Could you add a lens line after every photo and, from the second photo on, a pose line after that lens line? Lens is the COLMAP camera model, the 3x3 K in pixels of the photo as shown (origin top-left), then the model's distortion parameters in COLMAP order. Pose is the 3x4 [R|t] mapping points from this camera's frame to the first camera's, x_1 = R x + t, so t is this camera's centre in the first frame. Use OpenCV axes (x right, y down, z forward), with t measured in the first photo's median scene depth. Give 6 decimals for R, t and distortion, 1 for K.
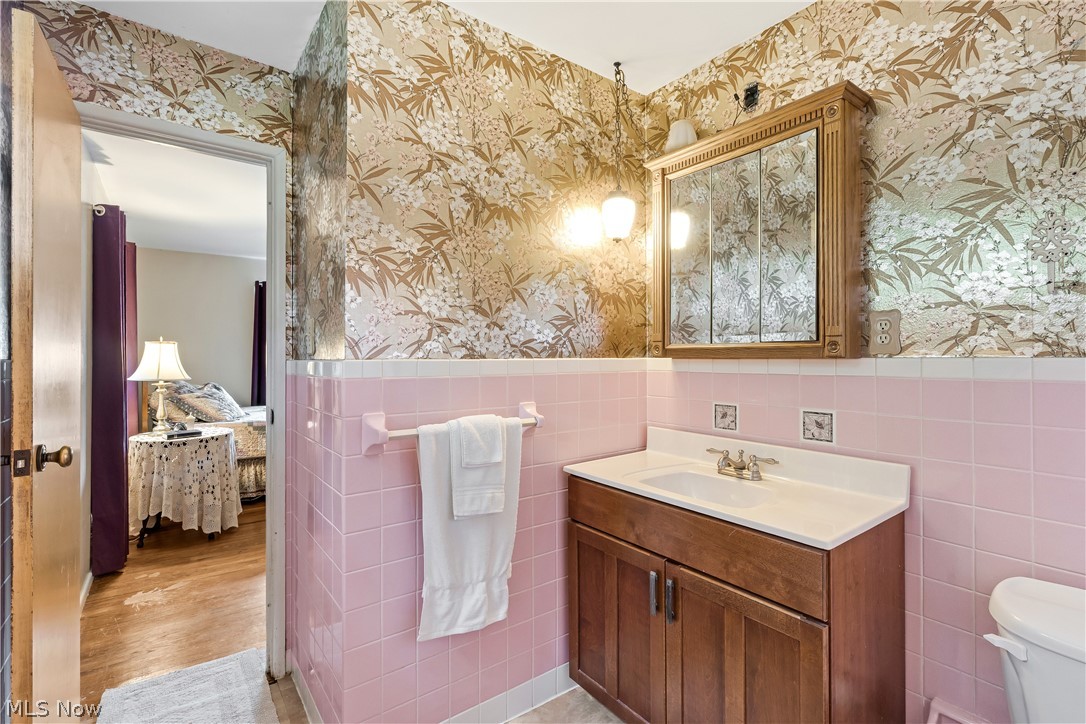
lens RADIAL K [[500.7, 0, 547.1], [0, 500.7, 357.1], [0, 0, 1]] dist [0.000947, 0.000515]
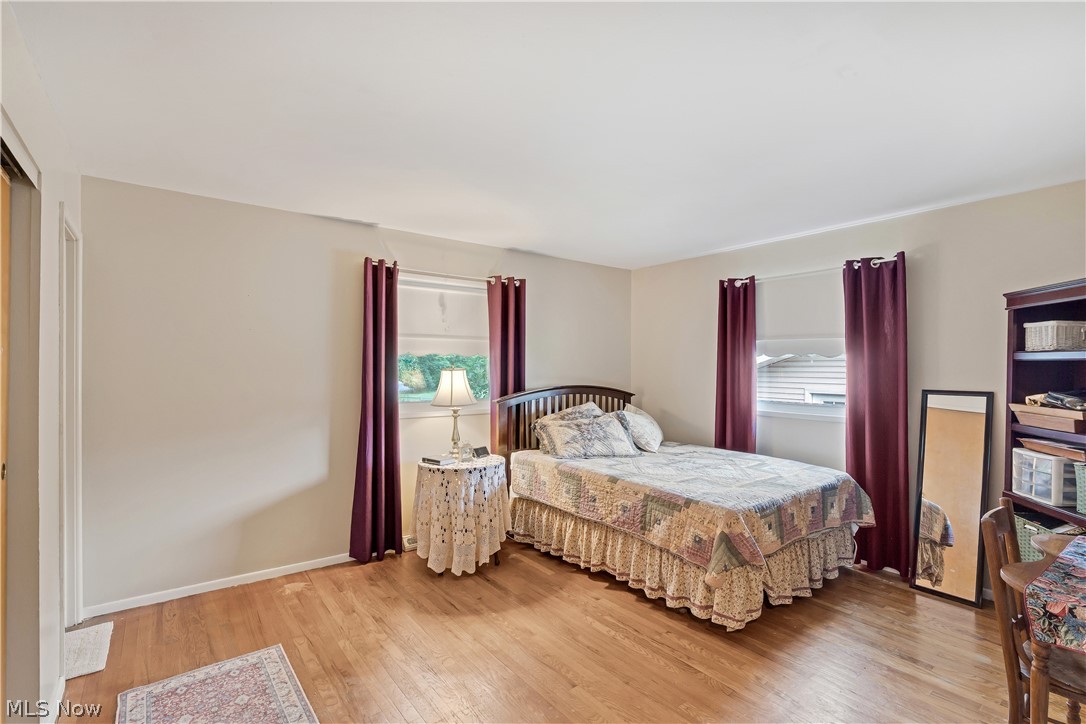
lens RADIAL K [[500.7, 0, 547.1], [0, 500.7, 357.1], [0, 0, 1]] dist [0.000947, 0.000515]
pose [[-0.015383, -0.018905, -0.999703, 0.357018], [-0.004418, 0.999813, -0.018839, -0.045886], [0.999872, 0.004127, -0.015464, 1.481143]]
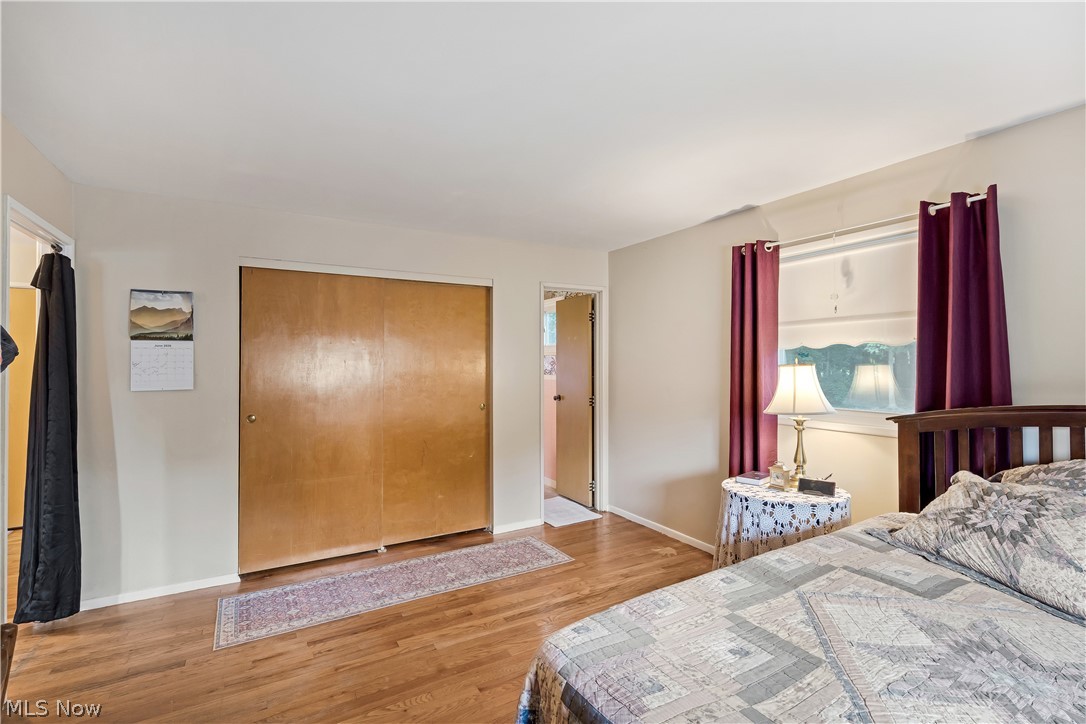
lens RADIAL K [[500.7, 0, 547.1], [0, 500.7, 357.1], [0, 0, 1]] dist [0.000947, 0.000515]
pose [[-0.992258, 0.003399, 0.124146, -0.593255], [0.001544, 0.999886, -0.015037, -0.038885], [-0.124183, -0.014729, -0.992150, 2.231080]]
